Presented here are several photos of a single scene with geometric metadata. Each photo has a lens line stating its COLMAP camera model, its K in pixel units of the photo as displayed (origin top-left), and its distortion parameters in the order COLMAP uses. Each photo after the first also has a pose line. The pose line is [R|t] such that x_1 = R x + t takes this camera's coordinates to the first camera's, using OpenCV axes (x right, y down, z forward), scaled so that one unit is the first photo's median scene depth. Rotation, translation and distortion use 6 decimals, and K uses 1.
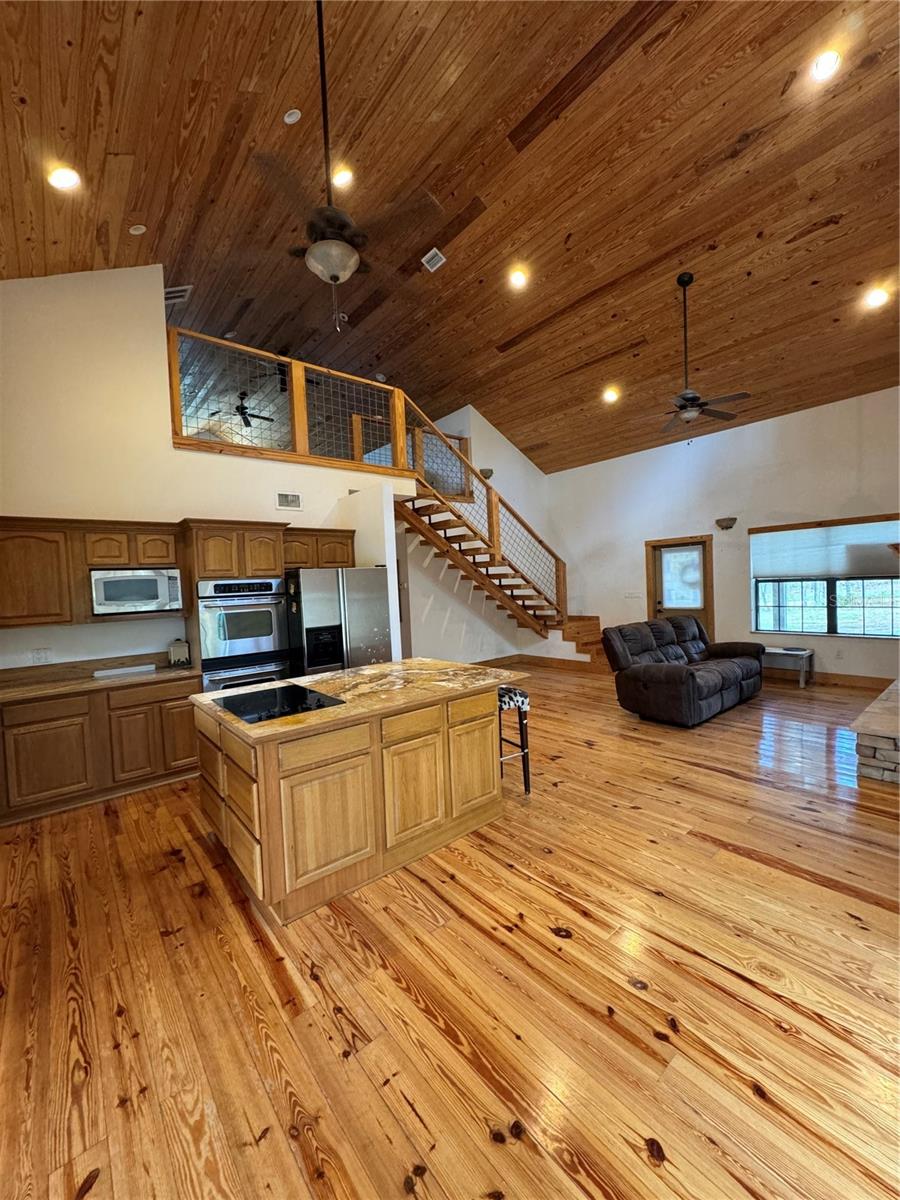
lens RADIAL K [[480.5, 0, 450.3], [0, 480.5, 598.0], [0, 0, 1]] dist [0.000712, 0.000539]
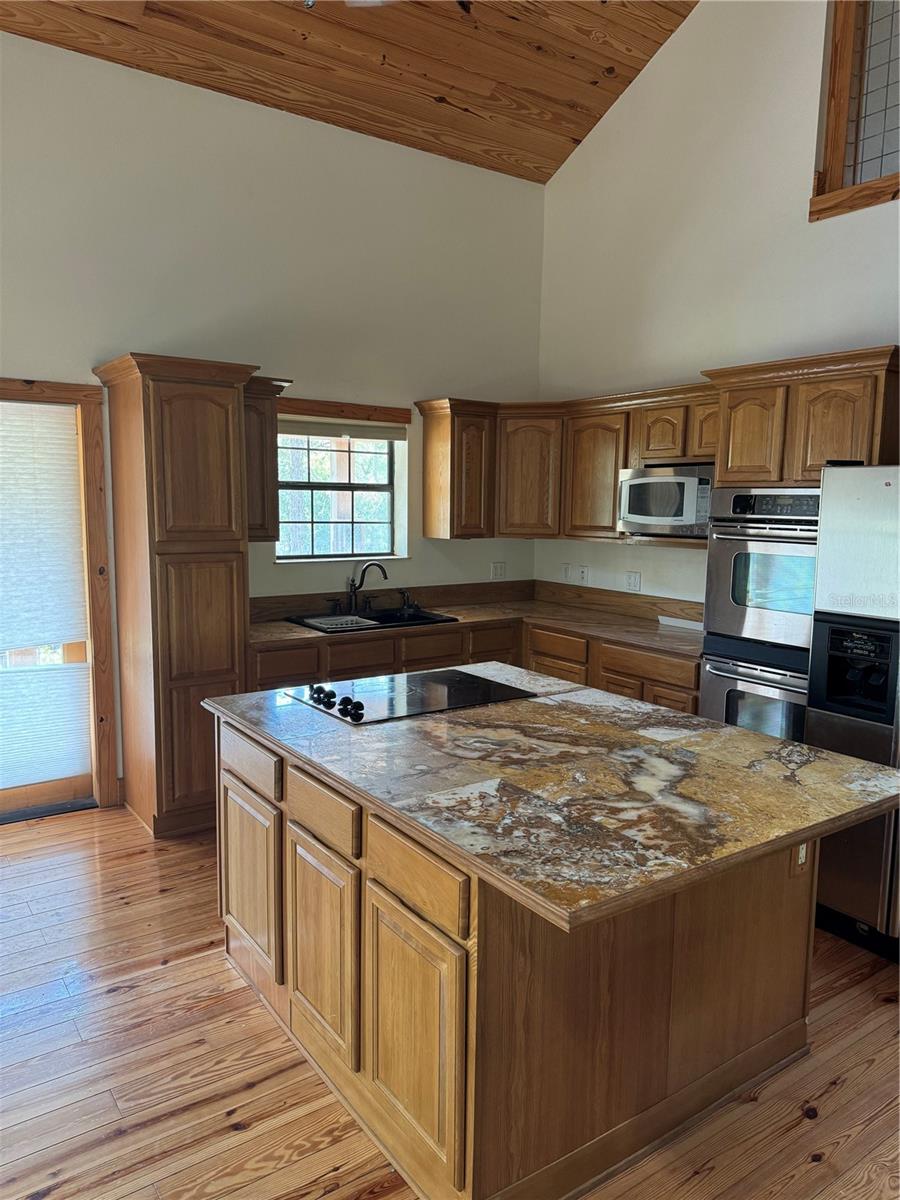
lens RADIAL K [[850.7, 0, 448.7], [0, 850.7, 604.1], [0, 0, 1]] dist [-0.002462, -0.004342]
pose [[-0.085071, 0.171646, -0.981479, 0.556787], [-0.042351, 0.983536, 0.175677, -0.074081], [0.995474, 0.056511, -0.076401, 0.941730]]
